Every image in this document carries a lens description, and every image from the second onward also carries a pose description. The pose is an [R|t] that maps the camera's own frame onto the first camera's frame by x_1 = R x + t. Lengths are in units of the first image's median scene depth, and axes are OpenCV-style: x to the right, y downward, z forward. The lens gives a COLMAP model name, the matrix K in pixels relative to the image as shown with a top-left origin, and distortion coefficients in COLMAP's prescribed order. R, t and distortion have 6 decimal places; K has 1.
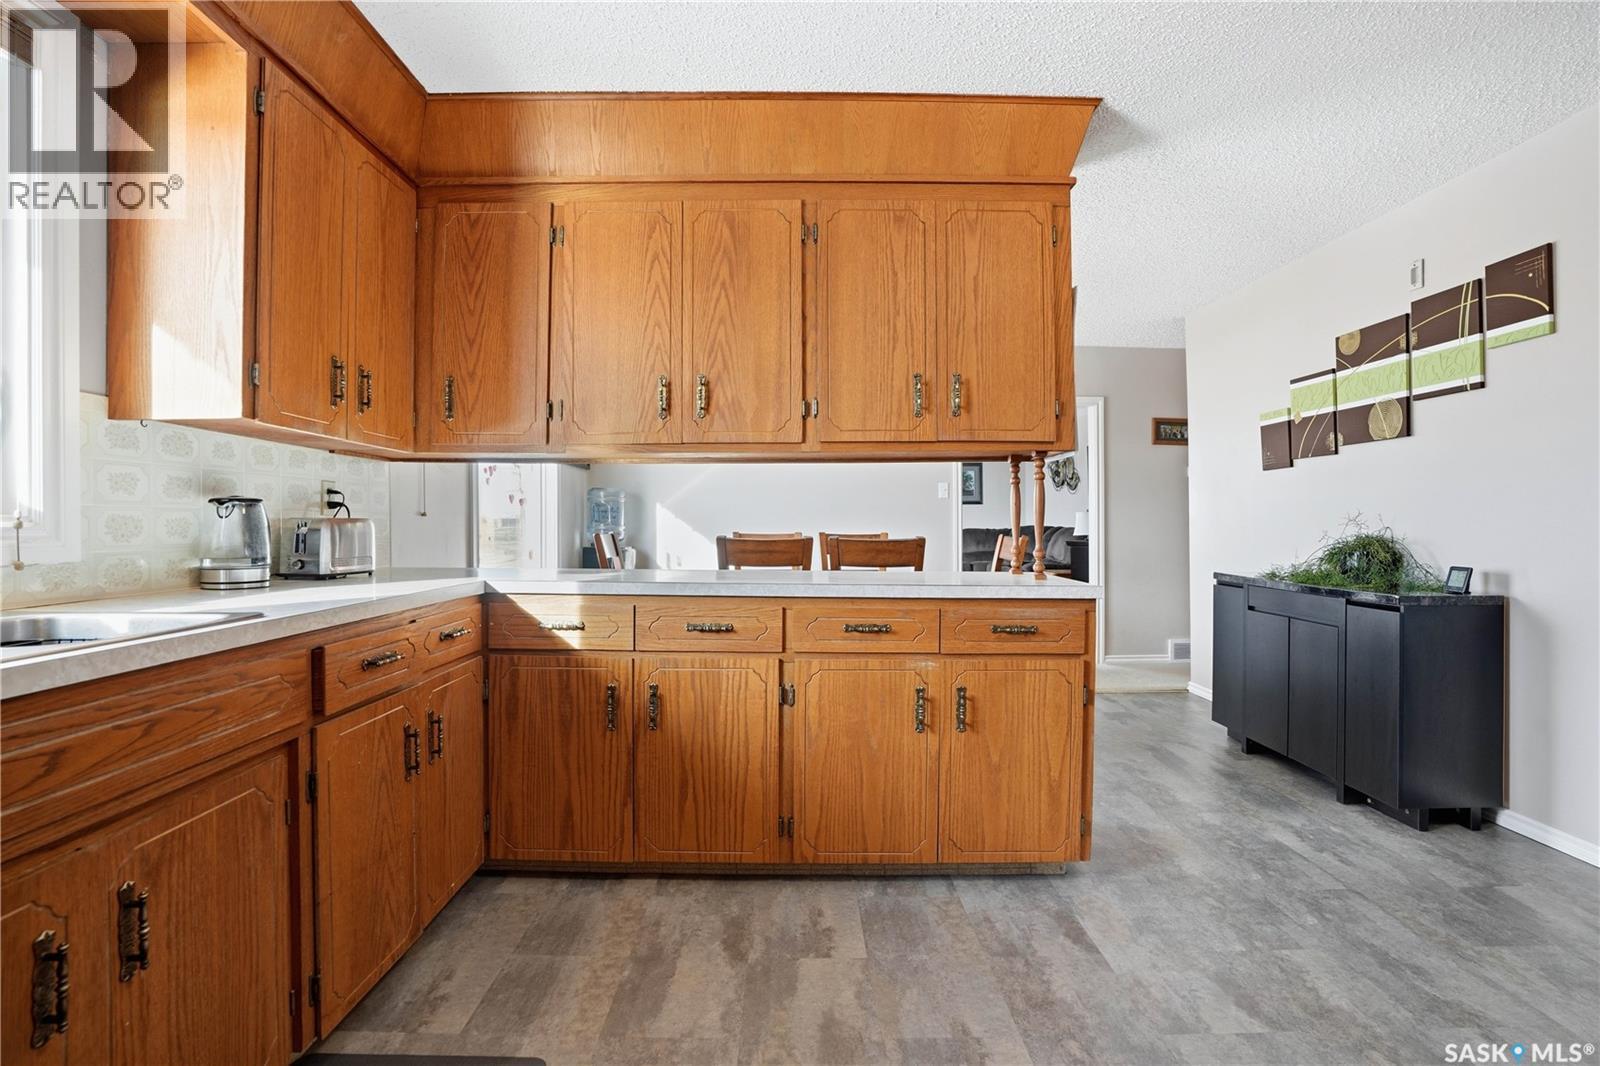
lens RADIAL K [[771.5, 0, 797.1], [0, 771.5, 518.2], [0, 0, 1]] dist [-0.056004, 0.024855]
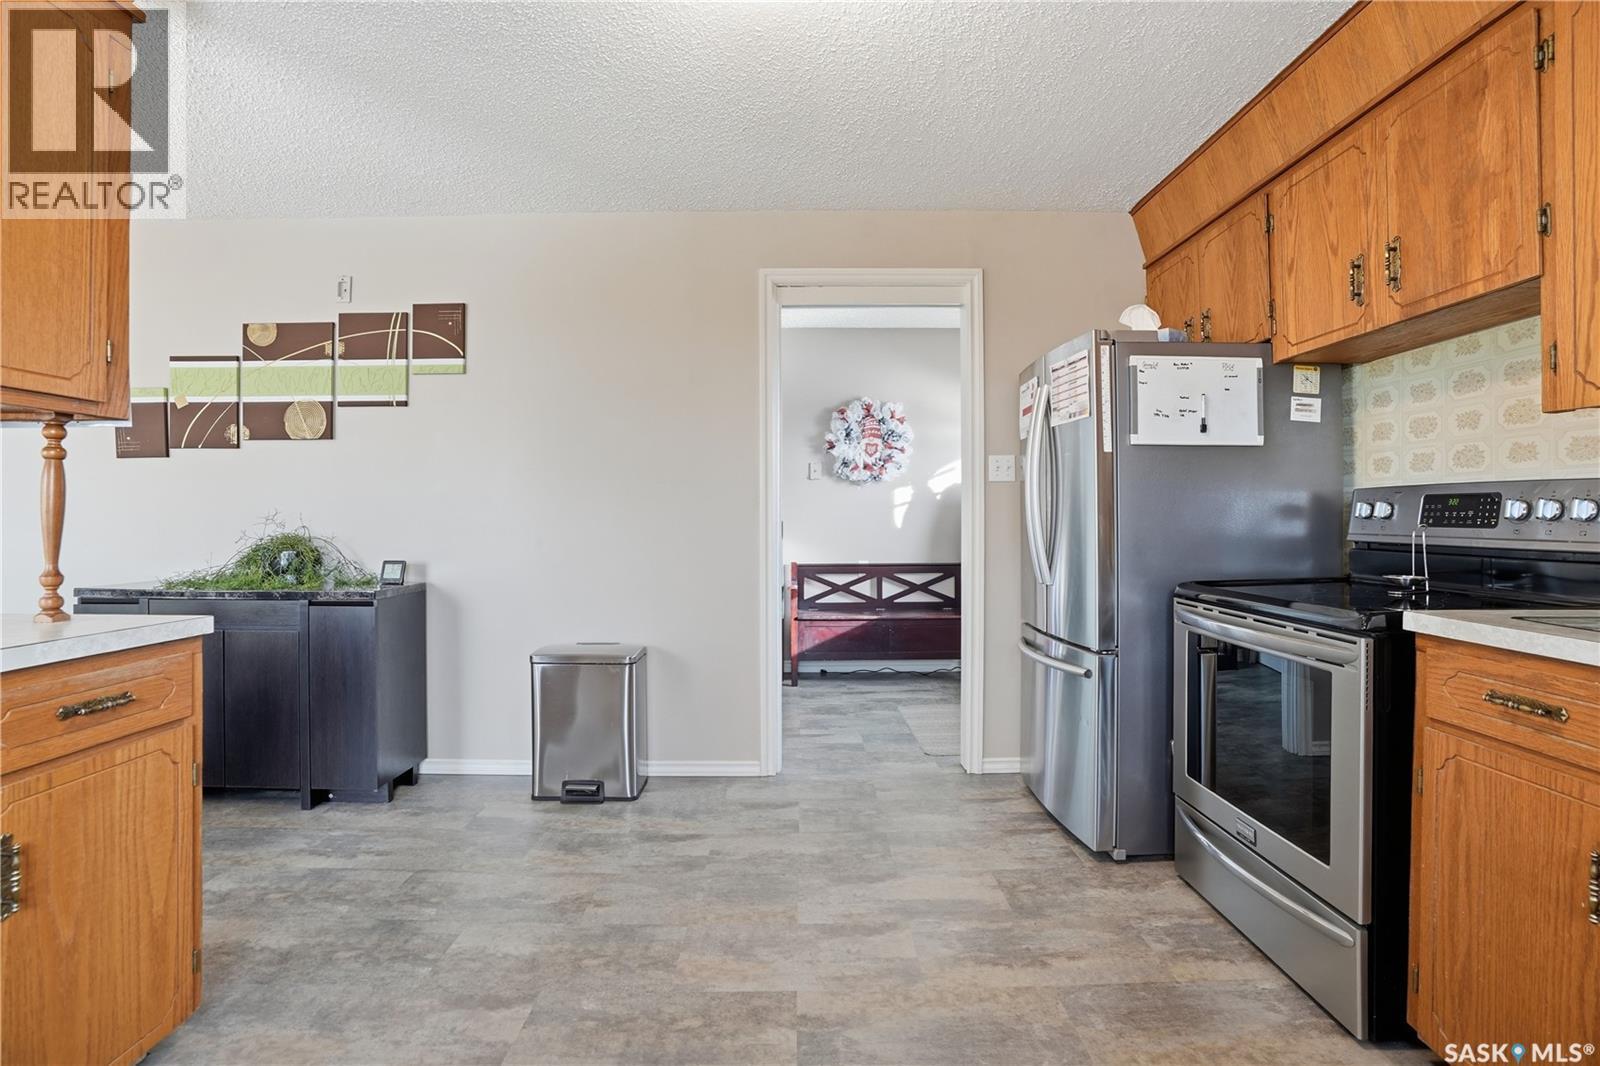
lens RADIAL K [[771.5, 0, 797.1], [0, 771.5, 518.2], [0, 0, 1]] dist [-0.056004, 0.024855]
pose [[0.003735, -0.003690, 0.999986, -0.269244], [-0.005795, 0.999976, 0.003712, -0.007842], [-0.999976, -0.005808, 0.003714, 0.386238]]
